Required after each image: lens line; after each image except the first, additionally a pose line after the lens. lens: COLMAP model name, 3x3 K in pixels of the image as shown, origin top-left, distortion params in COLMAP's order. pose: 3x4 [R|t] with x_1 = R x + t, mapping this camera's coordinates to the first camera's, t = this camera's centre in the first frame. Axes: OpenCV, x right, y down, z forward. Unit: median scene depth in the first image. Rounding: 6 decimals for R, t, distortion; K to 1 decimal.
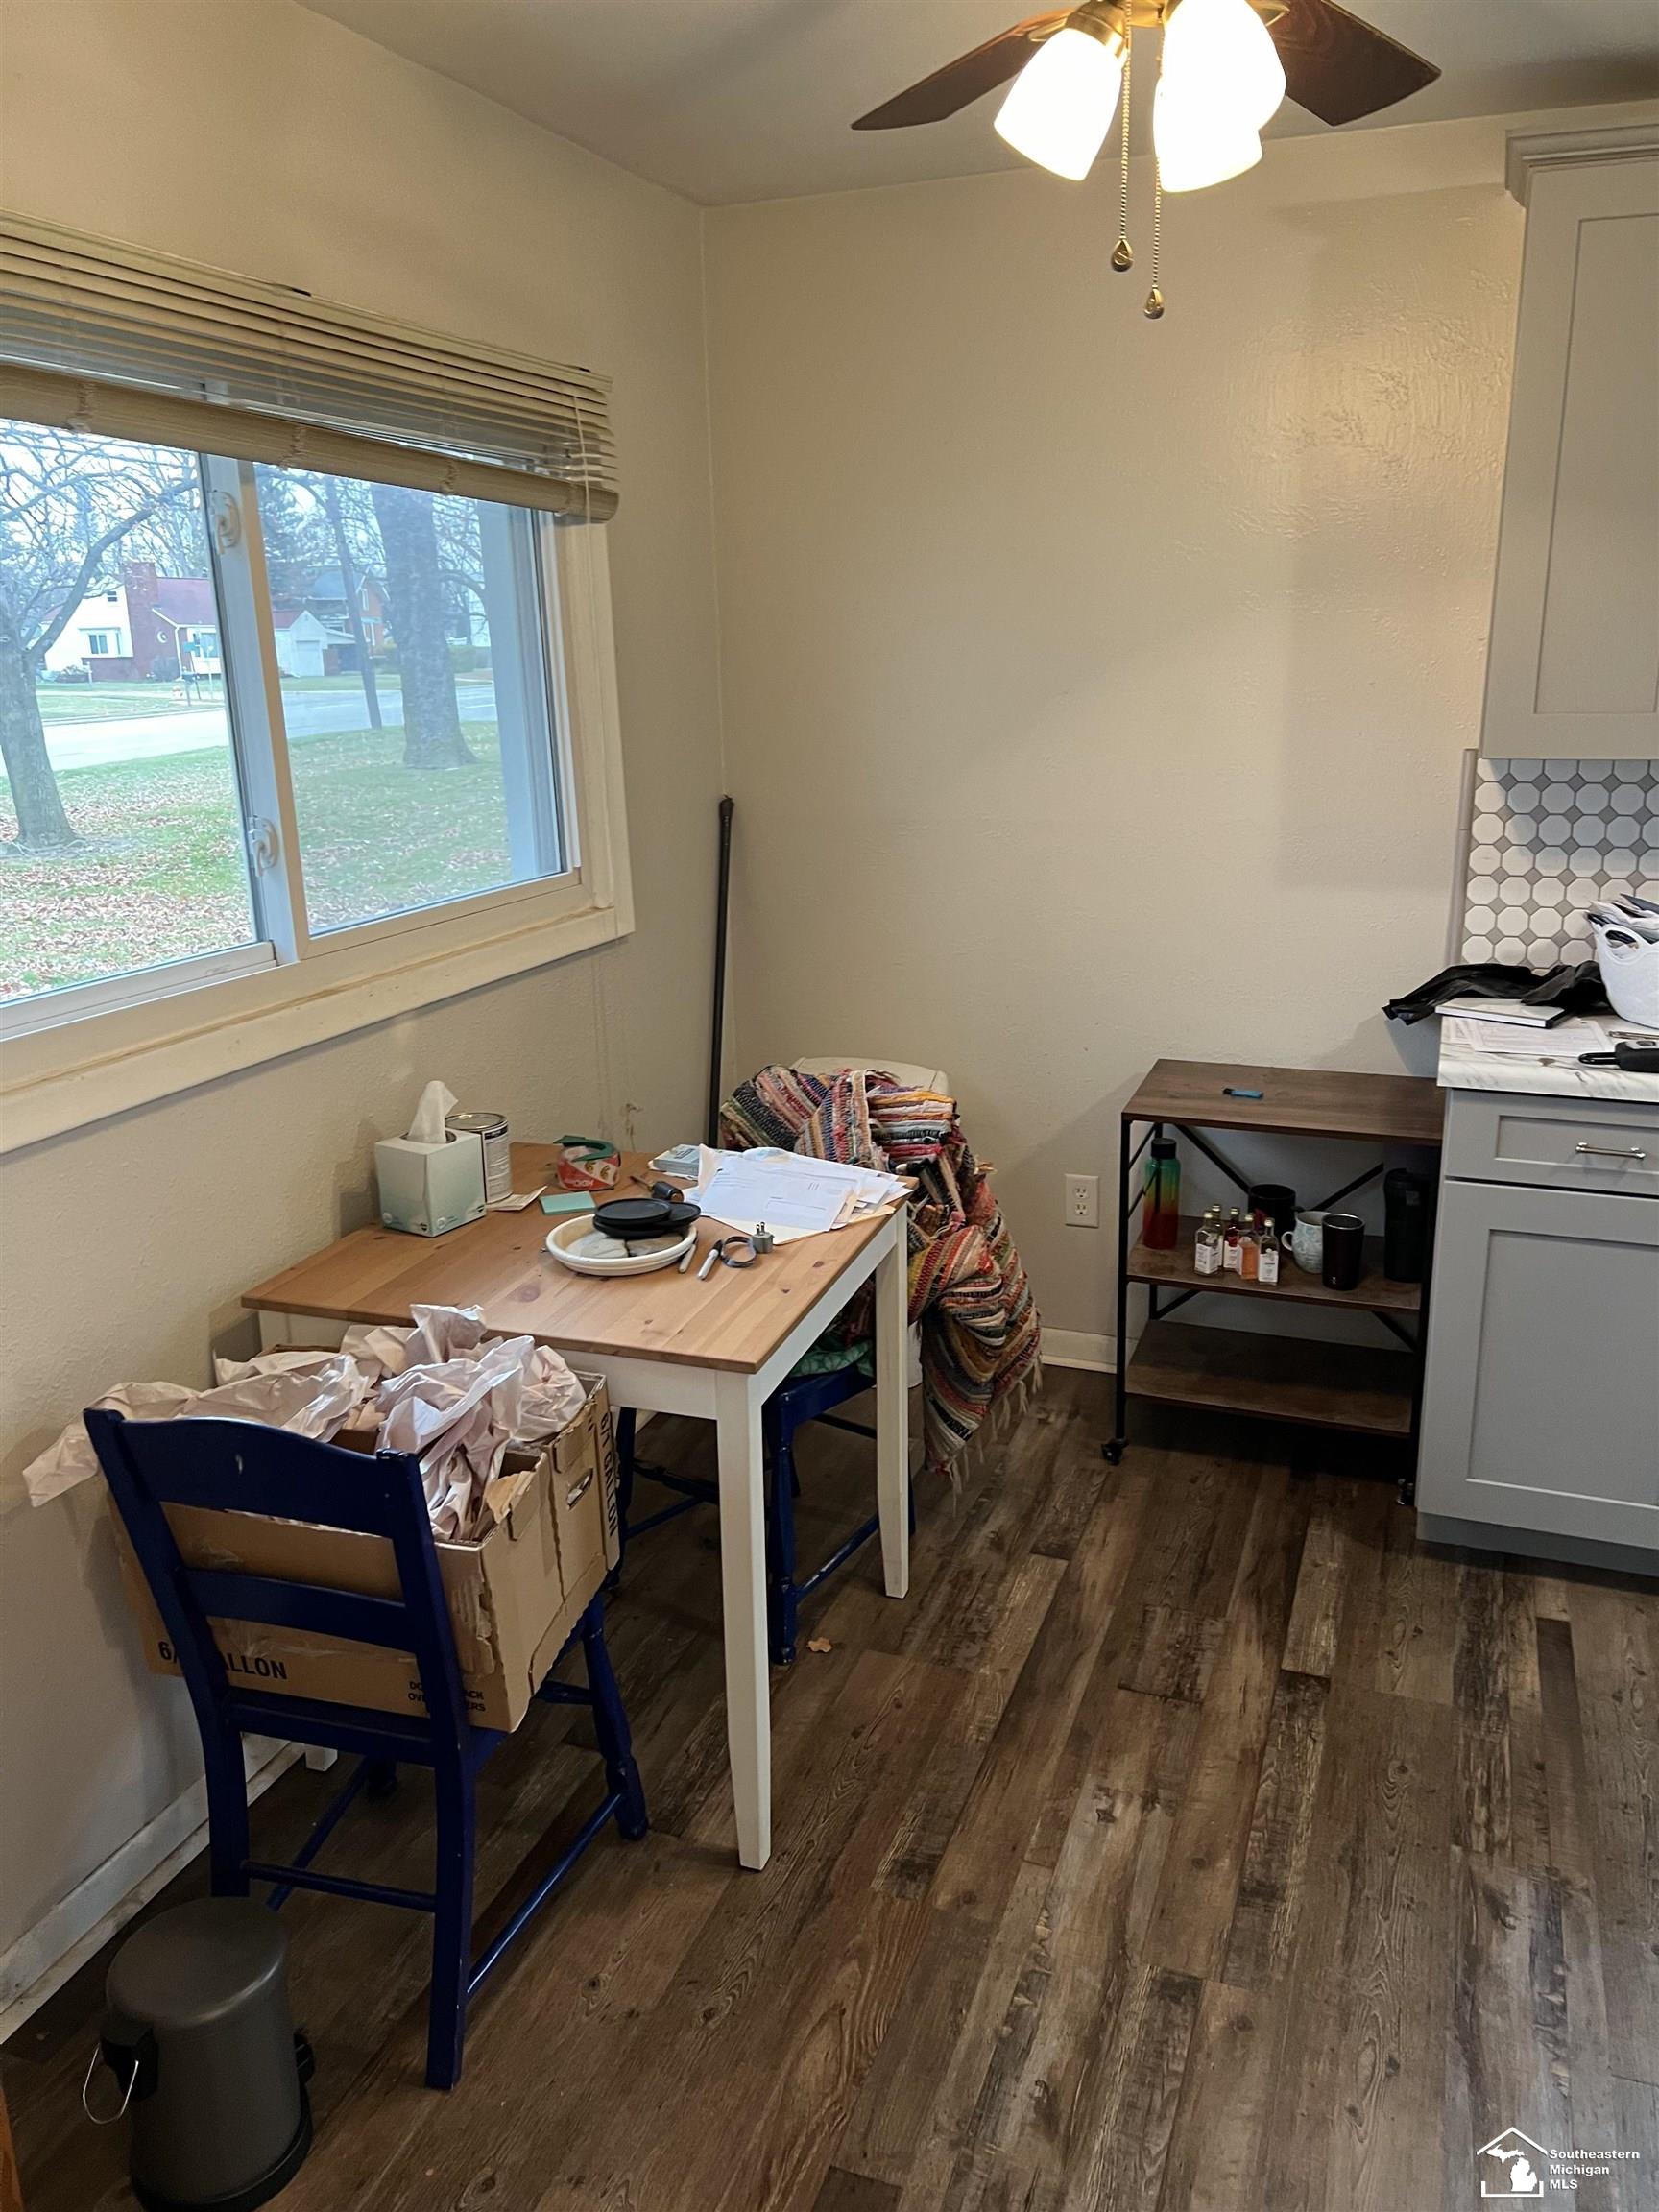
lens RADIAL K [[1679.4, 0, 848.0], [0, 1679.4, 1102.4], [0, 0, 1]] dist [0.051607, -0.054874]
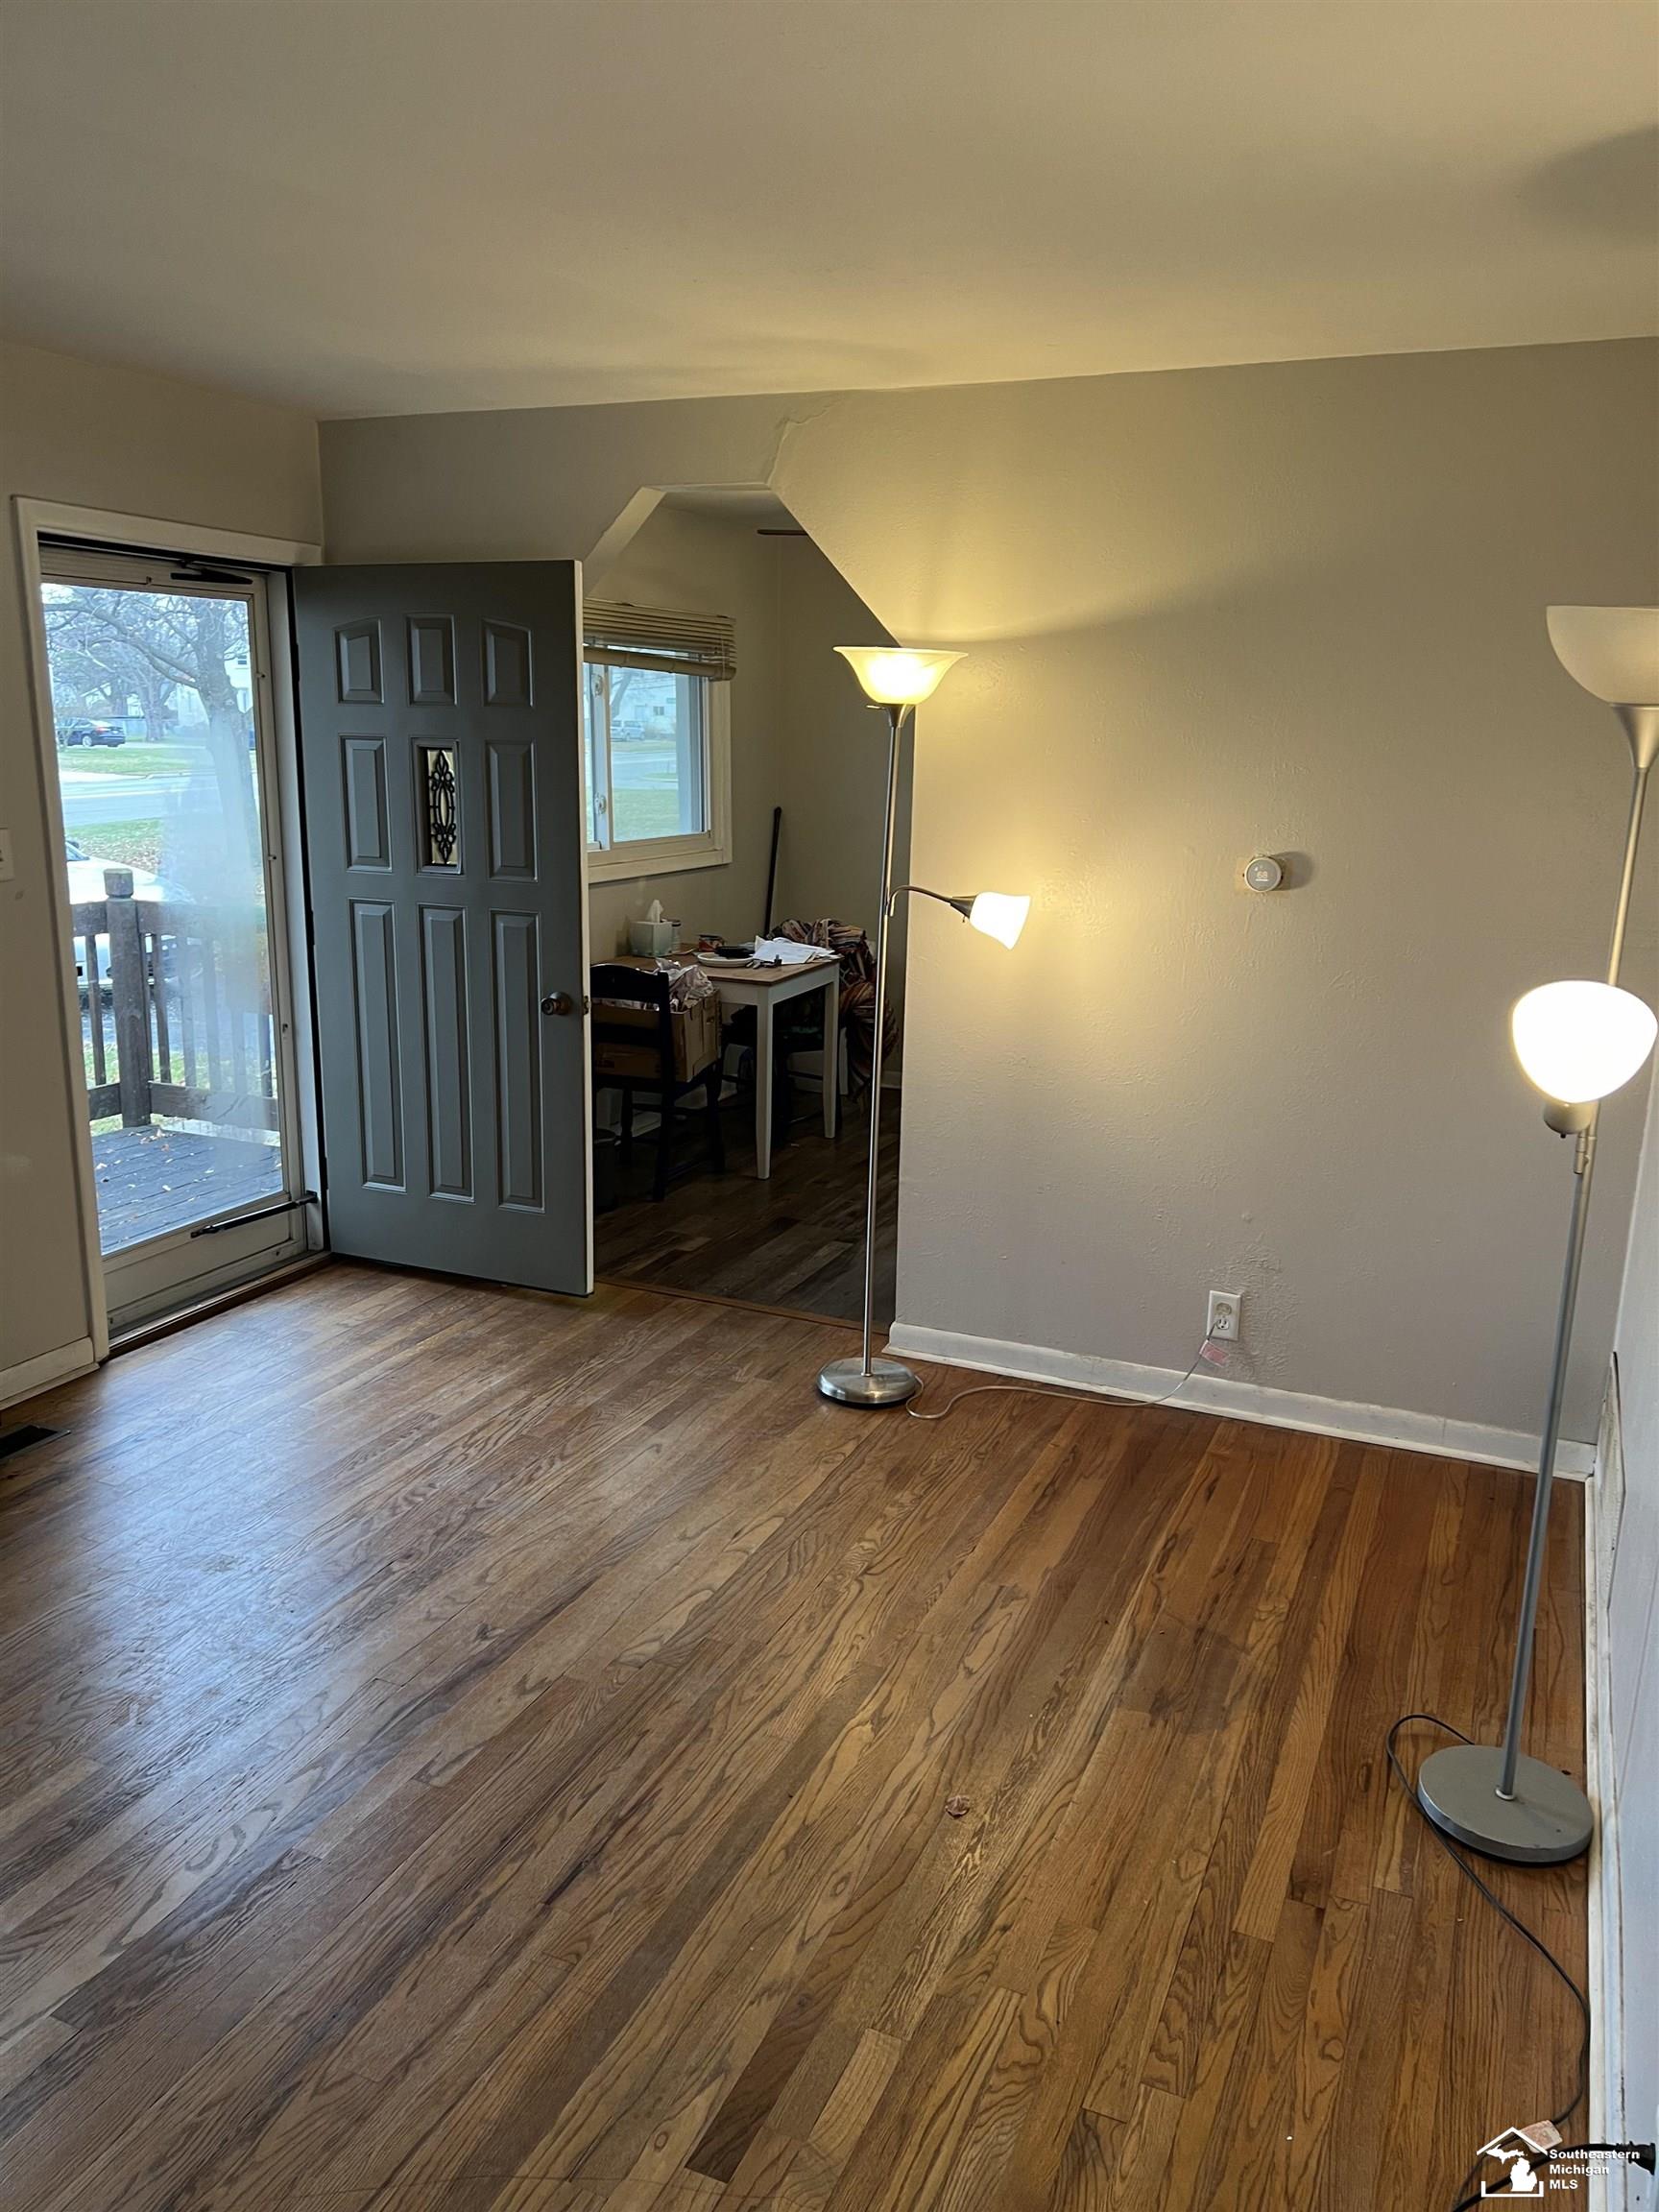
lens RADIAL K [[1679.4, 0, 811.3], [0, 1679.4, 1112.4], [0, 0, 1]] dist [0.051607, -0.054874]
pose [[0.997010, 0.048423, -0.060221, 0.147699], [-0.050721, 0.998018, -0.037237, 0.355970], [0.058299, 0.040180, 0.997490, -1.390439]]
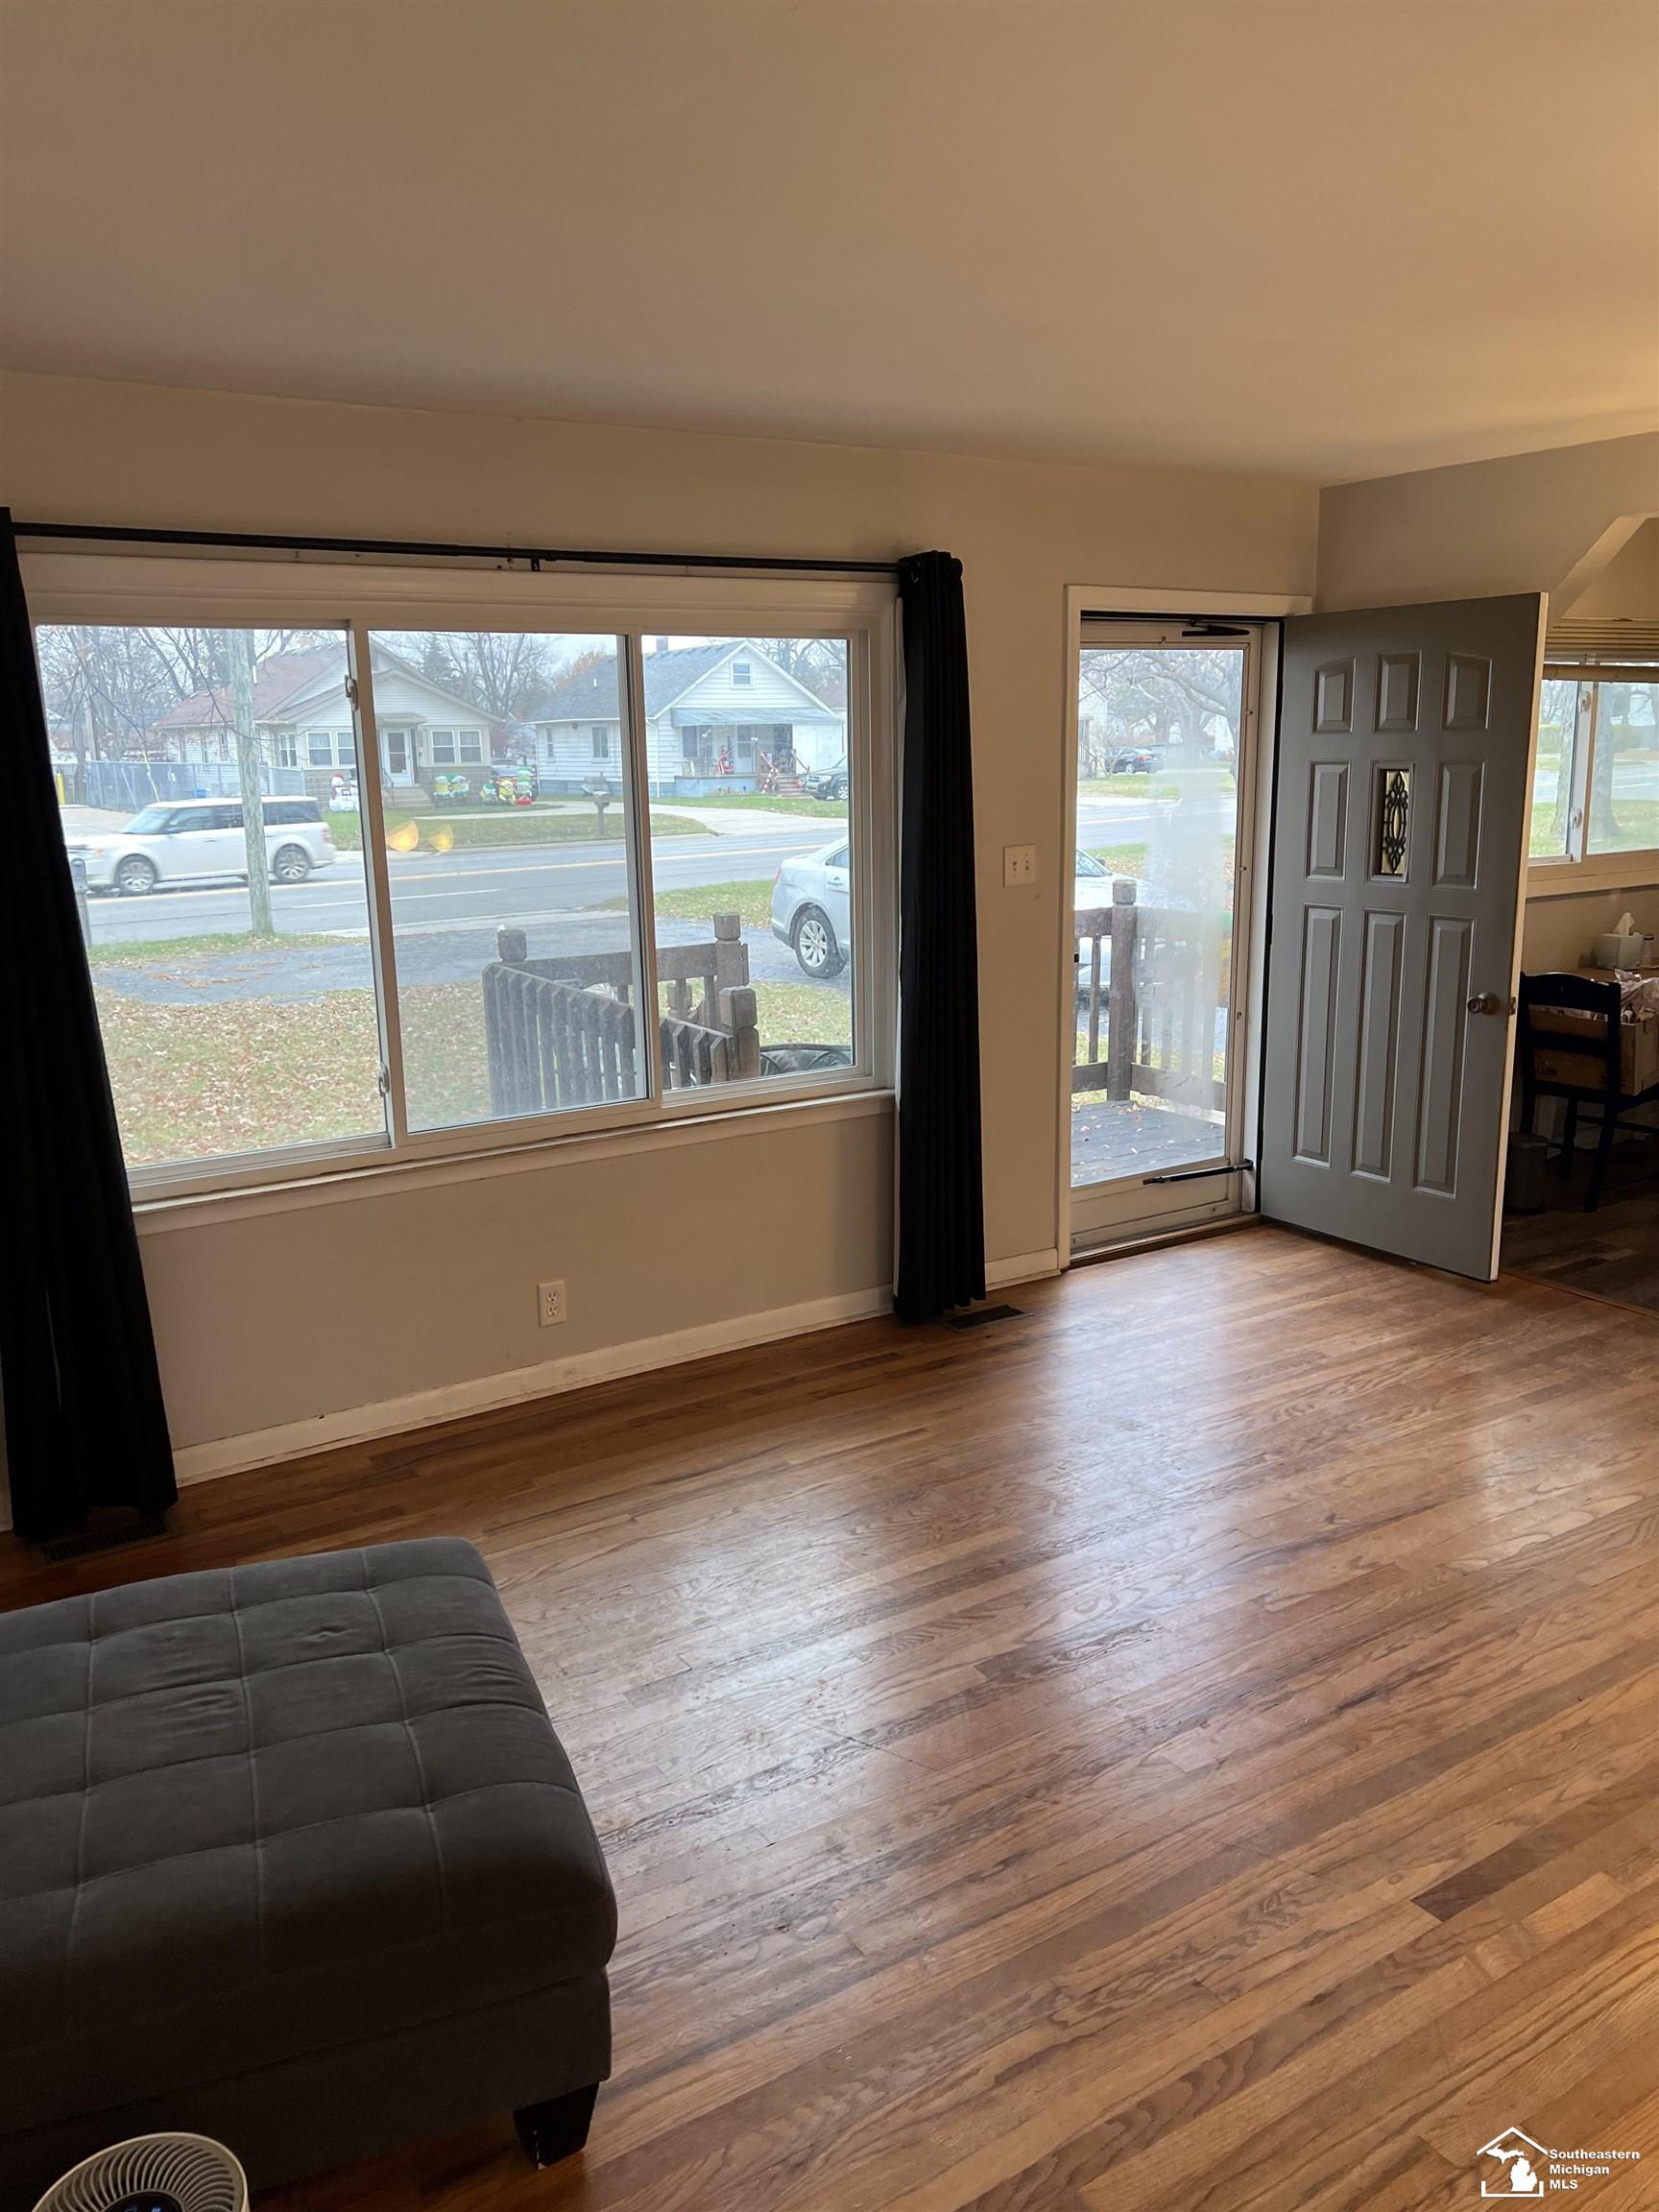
lens RADIAL K [[1679.4, 0, 797.4], [0, 1679.4, 1114.9], [0, 0, 1]] dist [0.051607, -0.054874]
pose [[0.792533, 0.135139, -0.594666, 0.296722], [-0.157386, 0.987429, 0.014641, 0.404190], [0.589169, 0.081989, 0.803839, -1.612889]]
